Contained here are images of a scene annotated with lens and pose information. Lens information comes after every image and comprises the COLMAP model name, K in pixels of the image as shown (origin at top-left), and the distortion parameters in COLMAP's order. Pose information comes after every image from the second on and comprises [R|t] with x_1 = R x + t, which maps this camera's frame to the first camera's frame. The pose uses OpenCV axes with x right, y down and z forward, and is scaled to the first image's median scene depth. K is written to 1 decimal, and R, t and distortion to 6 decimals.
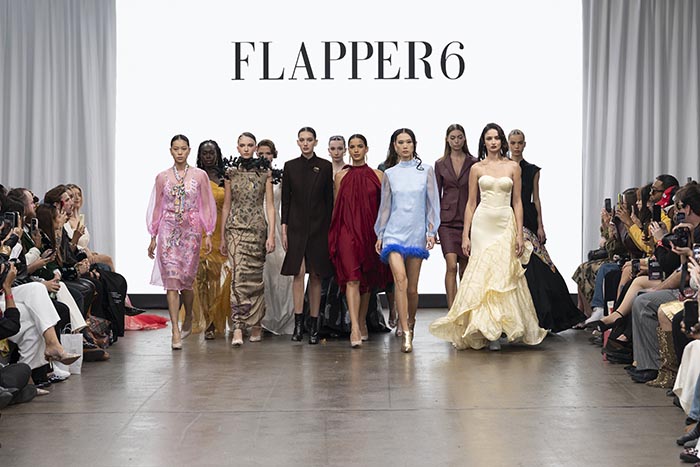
lens RADIAL K [[1867.2, 0, 350.0], [0, 1867.2, 233.5], [0, 0, 1]] dist [0.009077, 0.090012]
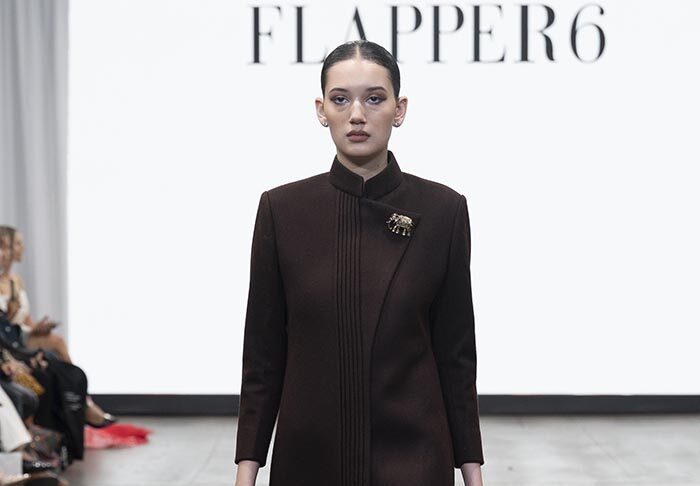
lens RADIAL K [[1291.7, 0, 350.0], [0, 1291.7, 243.0], [0, 0, 1]] dist [-0.161592, -0.055898]
pose [[0.999449, 0.000011, -0.033202, -0.012649], [0.000116, 0.999993, 0.003838, -0.021833], [0.033201, -0.003840, 0.999441, 0.554760]]
